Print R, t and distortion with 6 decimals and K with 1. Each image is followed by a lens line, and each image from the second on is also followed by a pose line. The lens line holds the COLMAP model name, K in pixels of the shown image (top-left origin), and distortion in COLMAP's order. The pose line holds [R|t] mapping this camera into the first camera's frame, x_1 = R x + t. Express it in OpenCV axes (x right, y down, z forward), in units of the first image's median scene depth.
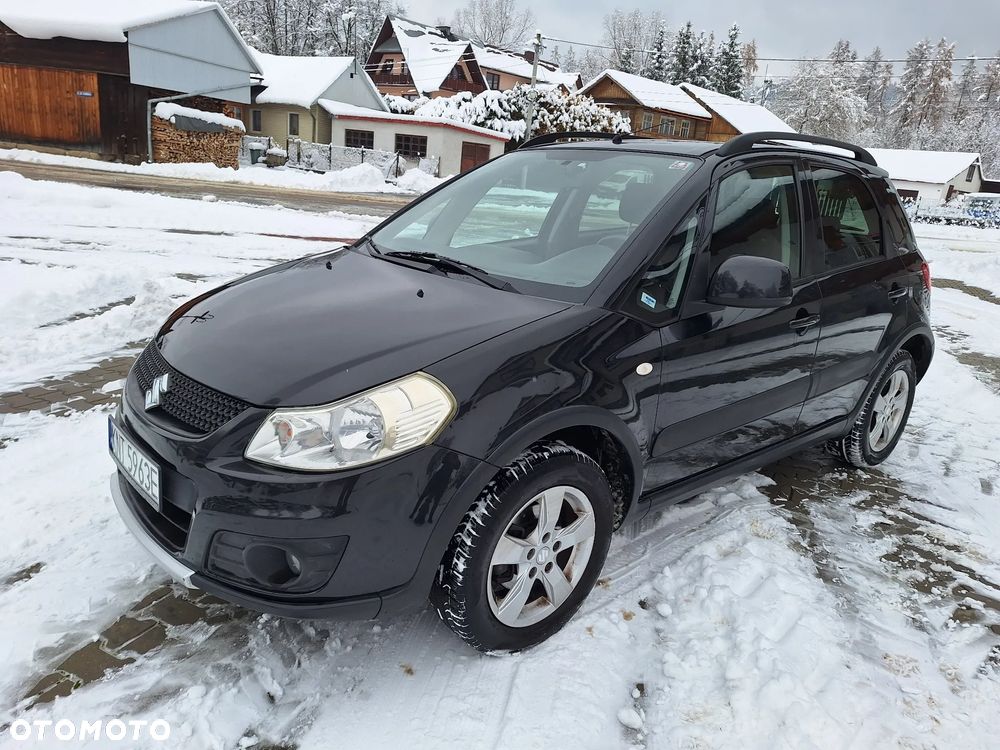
lens RADIAL K [[692.0, 0, 497.6], [0, 692.0, 377.4], [0, 0, 1]] dist [0.057534, -0.054000]
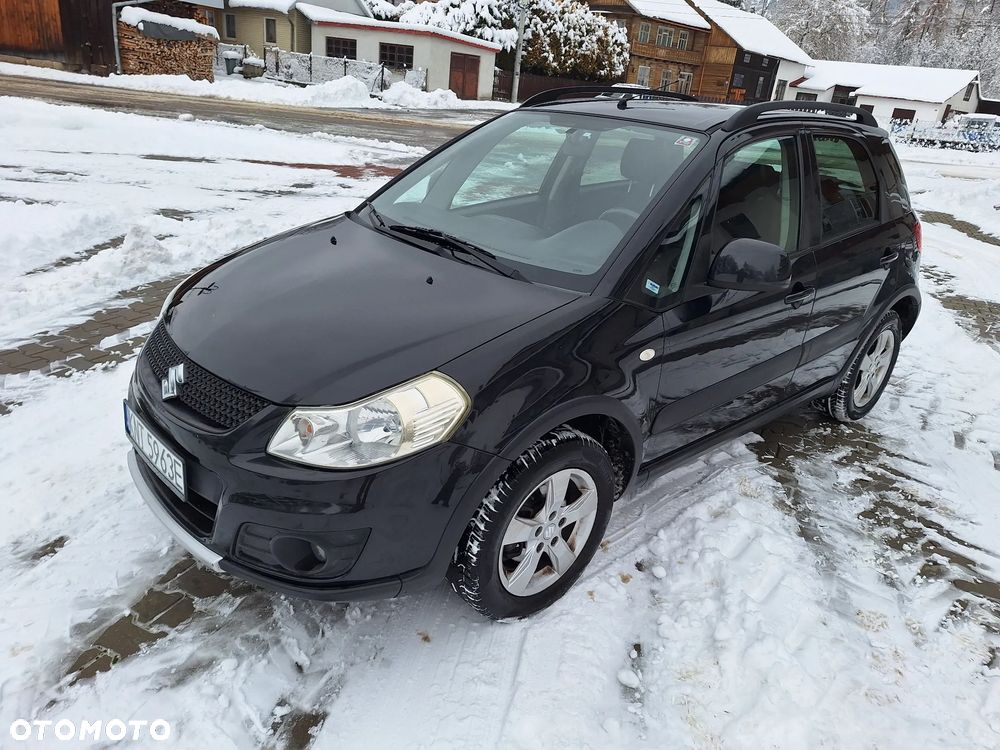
lens RADIAL K [[692.0, 0, 514.0], [0, 692.0, 381.1], [0, 0, 1]] dist [0.057534, -0.054000]
pose [[0.999321, -0.004072, 0.036614, -0.015485], [-0.000251, 0.993096, 0.117304, -0.056521], [-0.036839, -0.117234, 0.992421, -0.017052]]
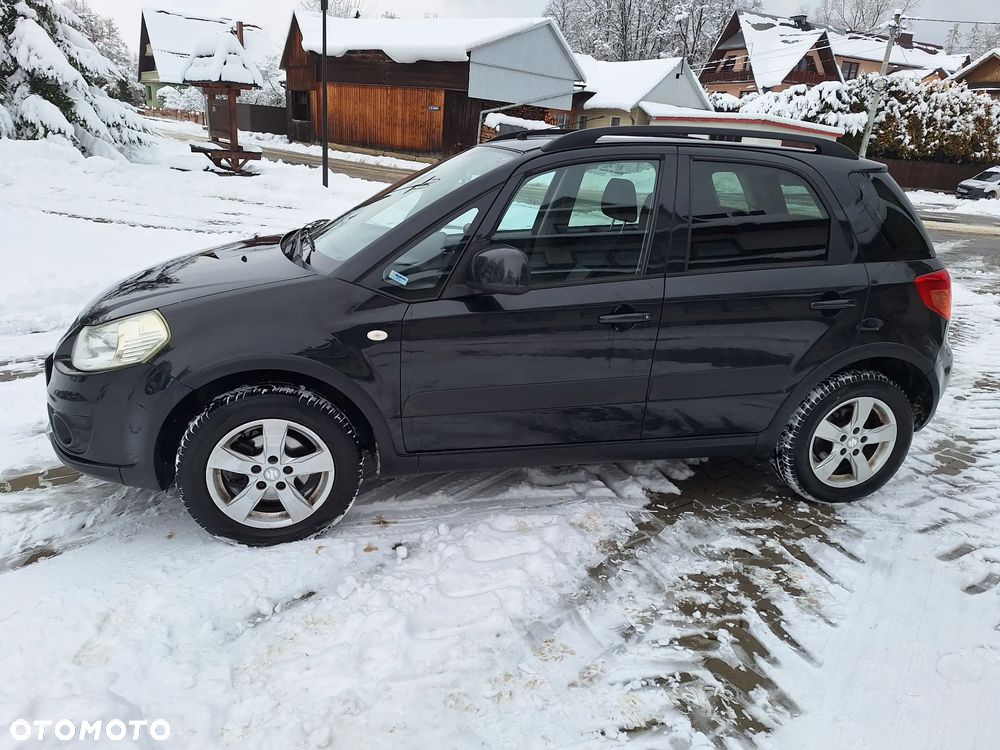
lens RADIAL K [[692.0, 0, 495.4], [0, 692.0, 376.2], [0, 0, 1]] dist [0.057534, -0.054000]
pose [[0.891132, 0.125954, -0.435911, 0.538415], [-0.127381, 0.991511, 0.026088, 0.000059], [0.435497, 0.032279, 0.899611, 0.028254]]
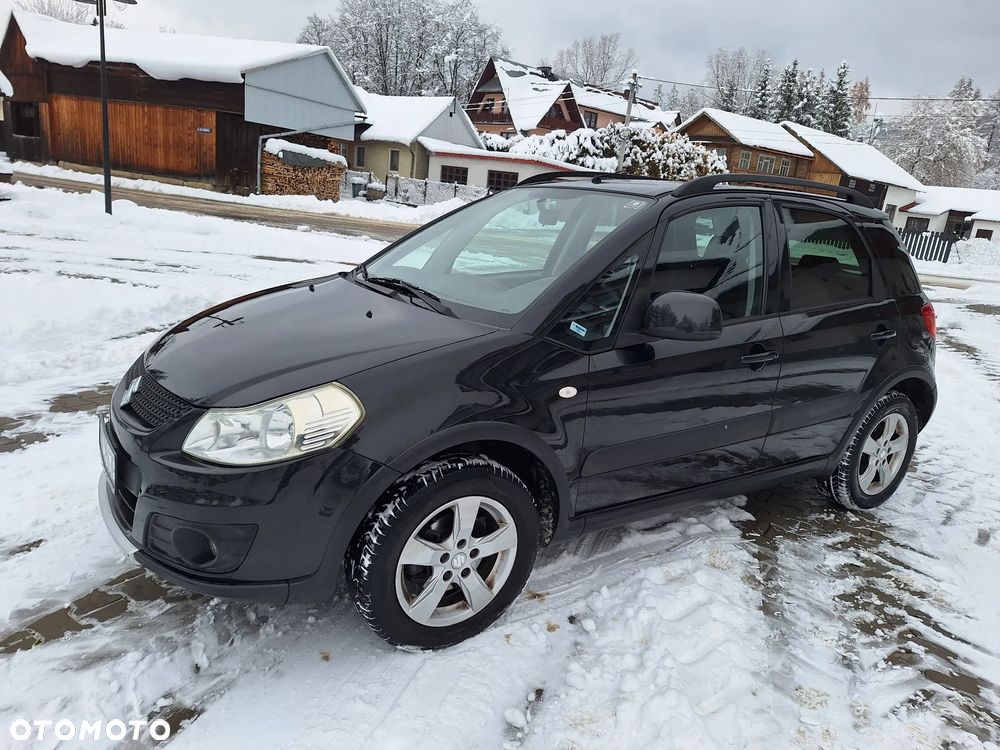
lens RADIAL K [[692.0, 0, 512.0], [0, 692.0, 382.5], [0, 0, 1]] dist [0.057534, -0.054000]
pose [[0.992959, 0.044744, -0.109681, 0.144680], [-0.049098, 0.998096, -0.037323, 0.009860], [0.107803, 0.042446, 0.993266, -0.040102]]
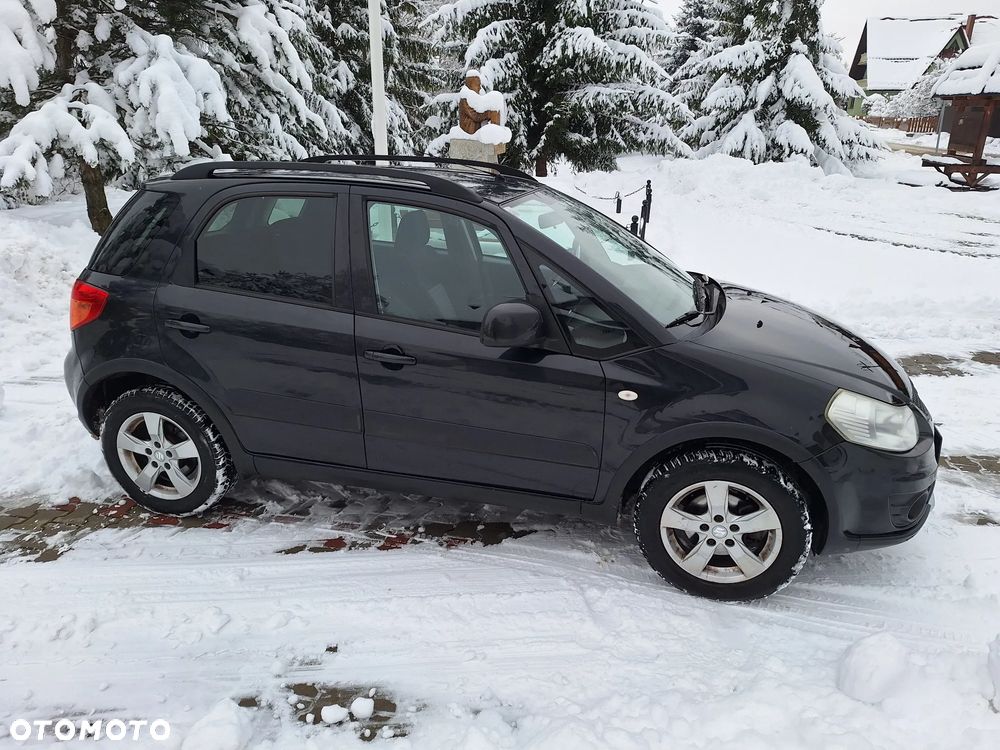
lens RADIAL K [[692.0, 0, 511.2], [0, 692.0, 374.6], [0, 0, 1]] dist [0.057534, -0.054000]
pose [[0.253448, 0.258060, -0.932292, 0.512875], [-0.267383, 0.944901, 0.188861, 0.061080], [0.929661, 0.201412, 0.308484, -0.450450]]
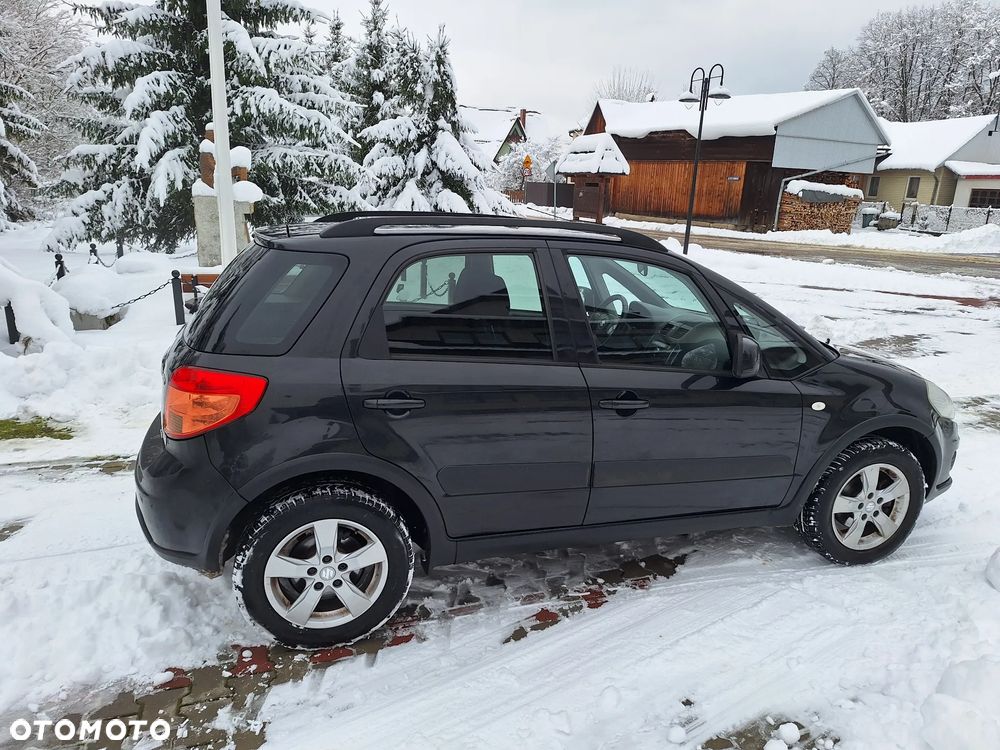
lens RADIAL K [[692.0, 0, 514.0], [0, 692.0, 377.6], [0, 0, 1]] dist [0.057534, -0.054000]
pose [[0.721229, 0.122392, -0.681798, 0.188824], [-0.176968, 0.984160, -0.010532, 0.226937], [0.669710, 0.128253, 0.731464, -1.002762]]
